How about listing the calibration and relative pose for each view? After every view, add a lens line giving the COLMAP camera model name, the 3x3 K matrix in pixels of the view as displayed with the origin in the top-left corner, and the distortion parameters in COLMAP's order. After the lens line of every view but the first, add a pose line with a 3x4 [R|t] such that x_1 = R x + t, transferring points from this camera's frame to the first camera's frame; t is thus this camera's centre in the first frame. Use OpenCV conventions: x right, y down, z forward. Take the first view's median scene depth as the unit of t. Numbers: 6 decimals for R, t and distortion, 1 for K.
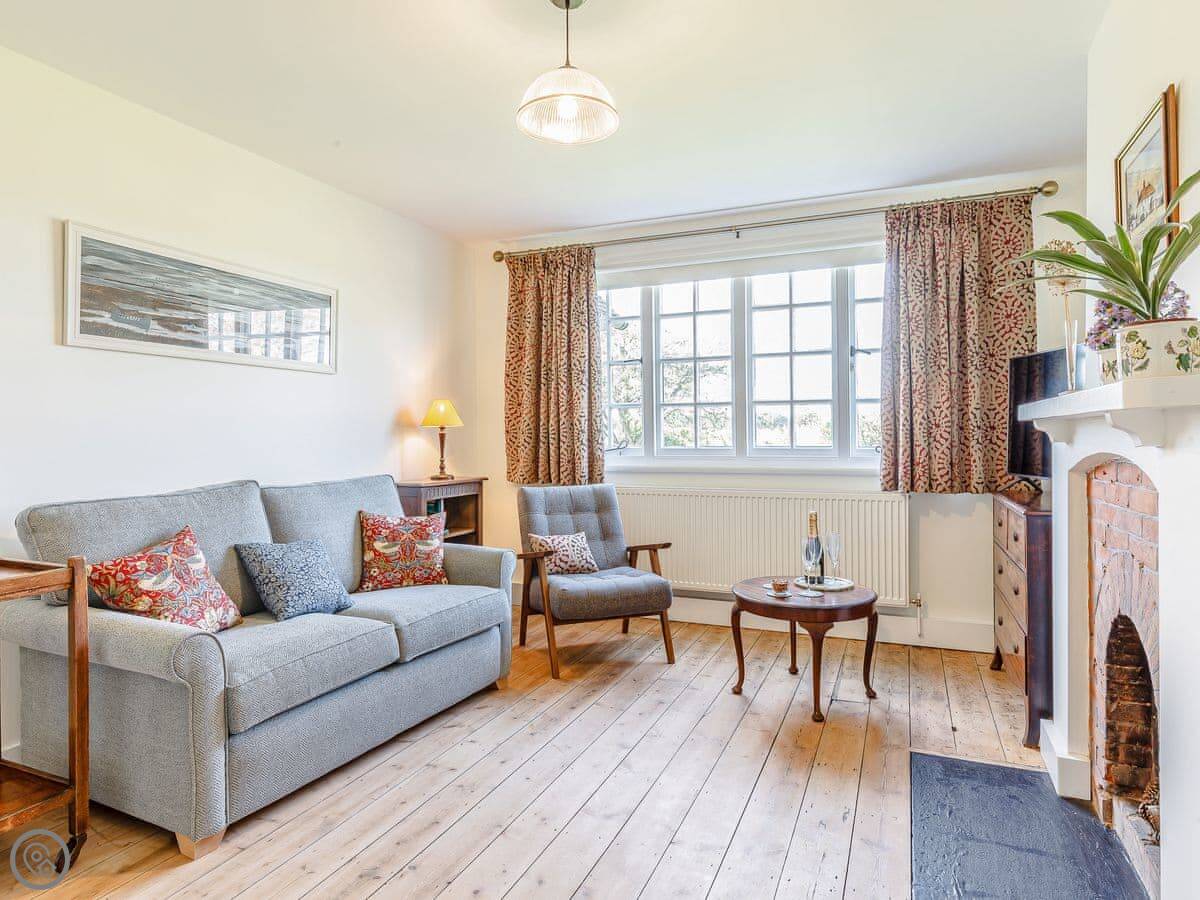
lens RADIAL K [[723.2, 0, 599.1], [0, 723.2, 456.8], [0, 0, 1]] dist [-0.001479, -0.001840]
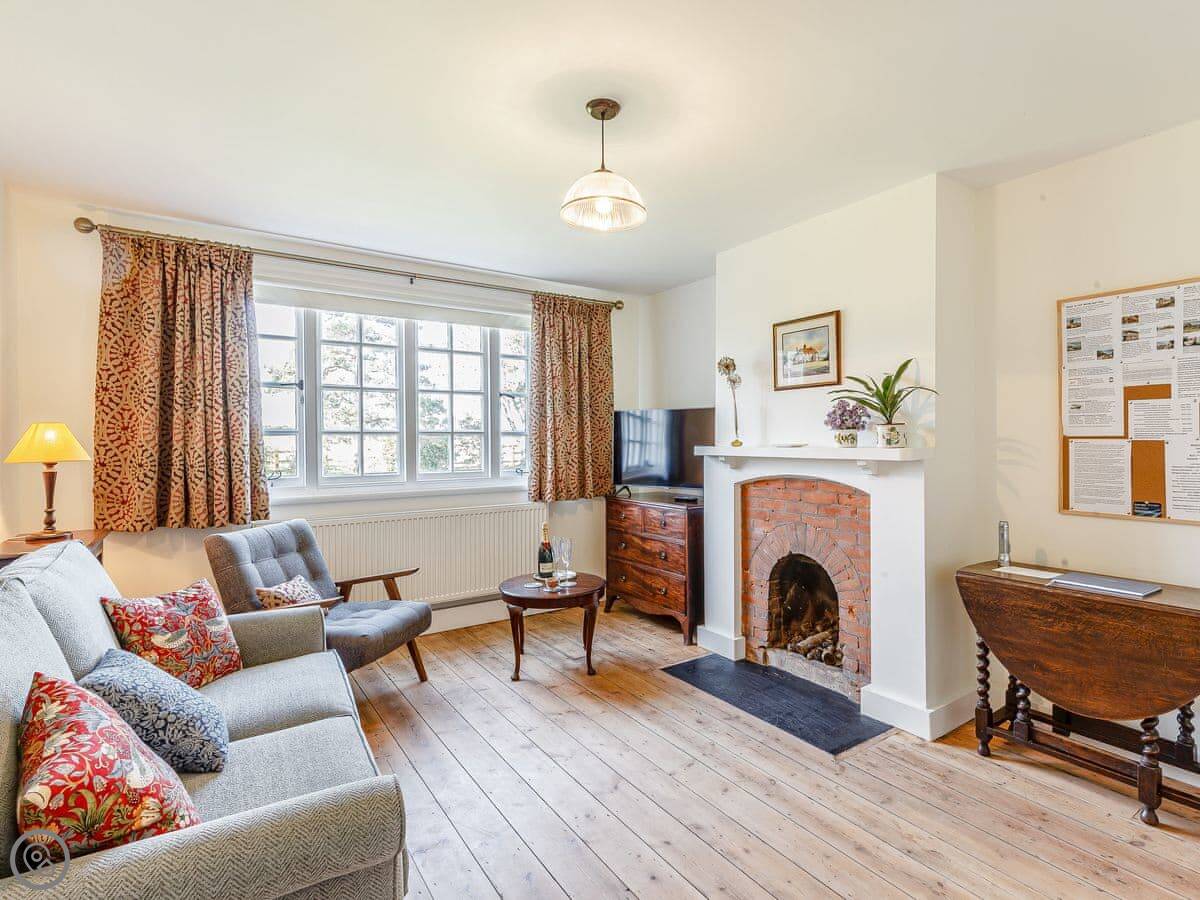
lens RADIAL K [[656.6, 0, 603.6], [0, 656.6, 452.5], [0, 0, 1]] dist [0.003586, 0.000911]
pose [[0.492098, -0.018613, 0.870341, -0.556556], [0.026449, 0.999630, 0.006423, -0.045312], [-0.870138, 0.019859, 0.492408, 0.264216]]
